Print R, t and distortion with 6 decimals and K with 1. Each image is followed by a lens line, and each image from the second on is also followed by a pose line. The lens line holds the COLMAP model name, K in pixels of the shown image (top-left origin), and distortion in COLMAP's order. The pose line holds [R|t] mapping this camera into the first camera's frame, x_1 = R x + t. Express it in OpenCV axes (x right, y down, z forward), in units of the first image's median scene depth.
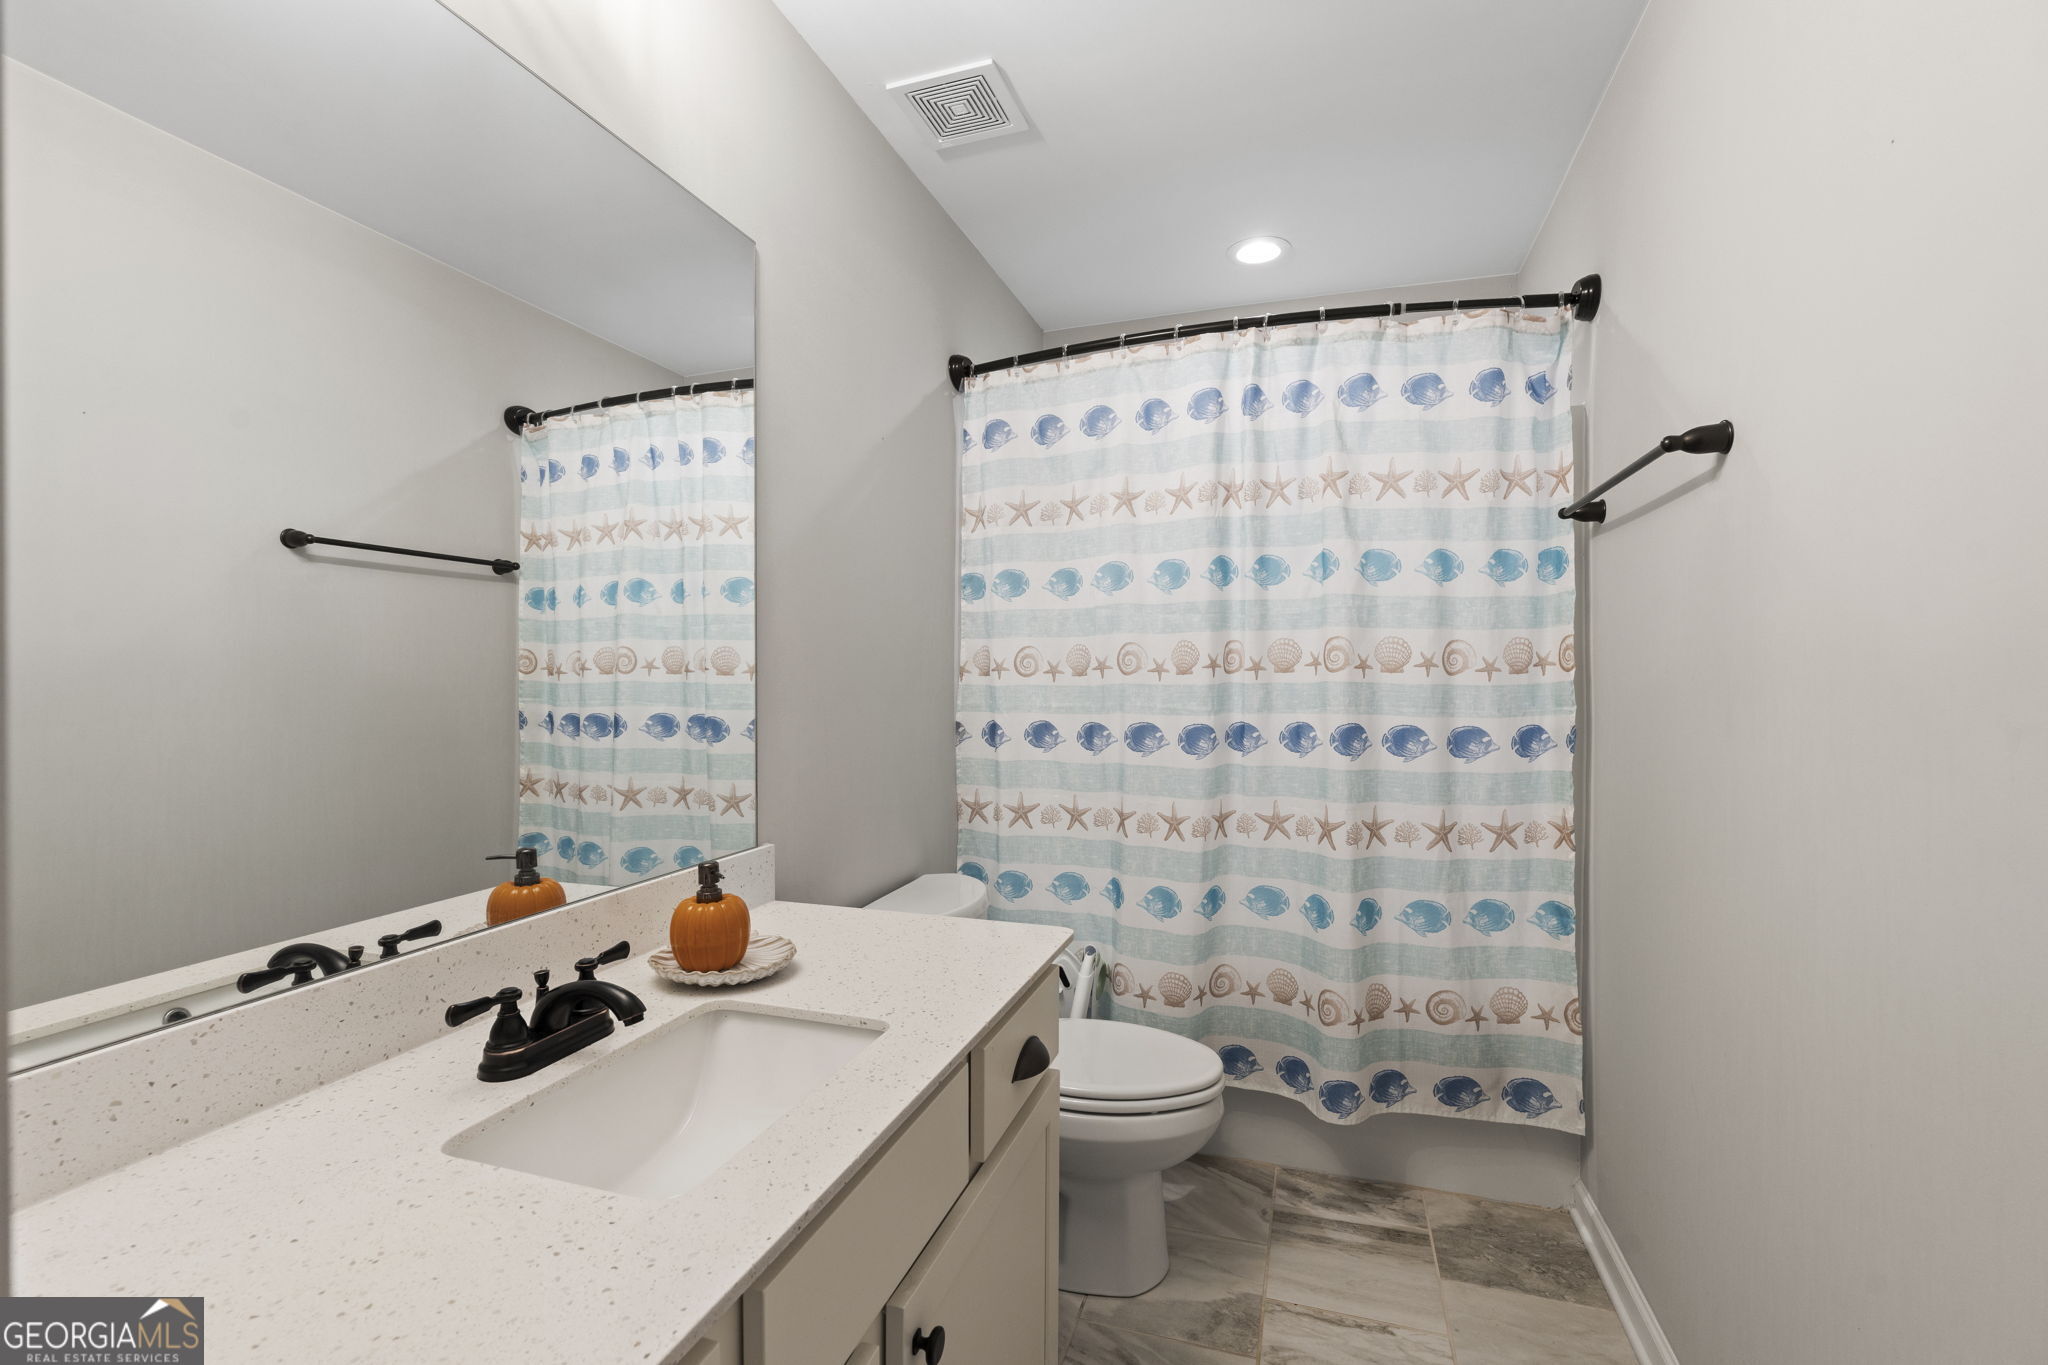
lens RADIAL K [[903.8, 0, 1021.8], [0, 903.8, 683.2], [0, 0, 1]] dist [-0.007932, 0.001195]
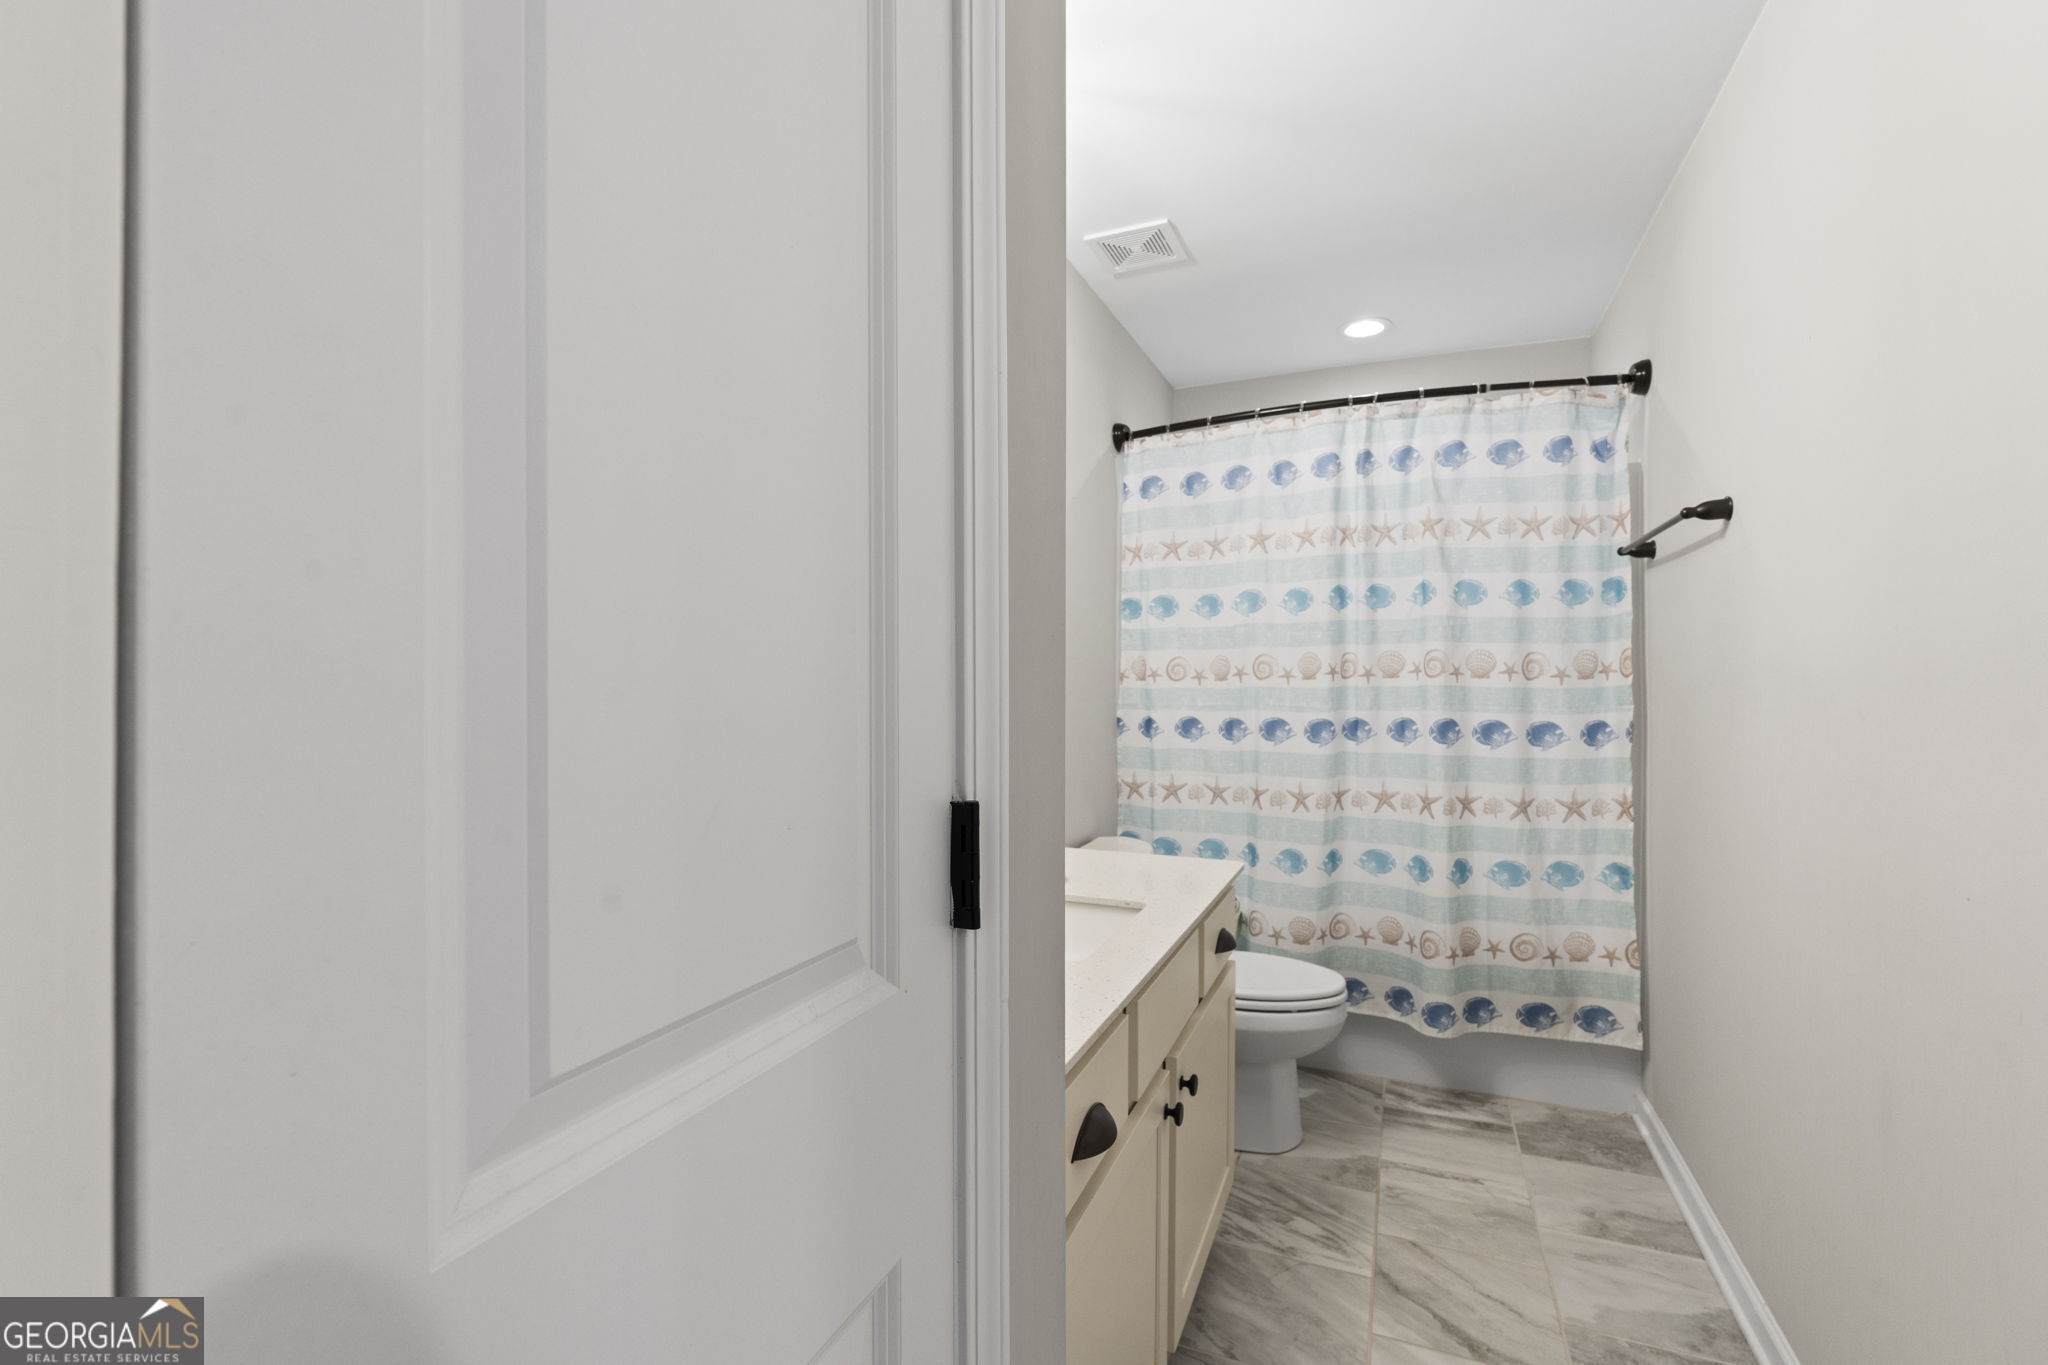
lens RADIAL K [[903.8, 0, 1023.6], [0, 903.8, 677.2], [0, 0, 1]] dist [-0.007932, 0.001195]
pose [[0.996471, -0.000078, -0.083938, -0.115288], [-0.000787, 0.999947, -0.010276, 0.000292], [0.083934, 0.010305, 0.996418, -0.298175]]
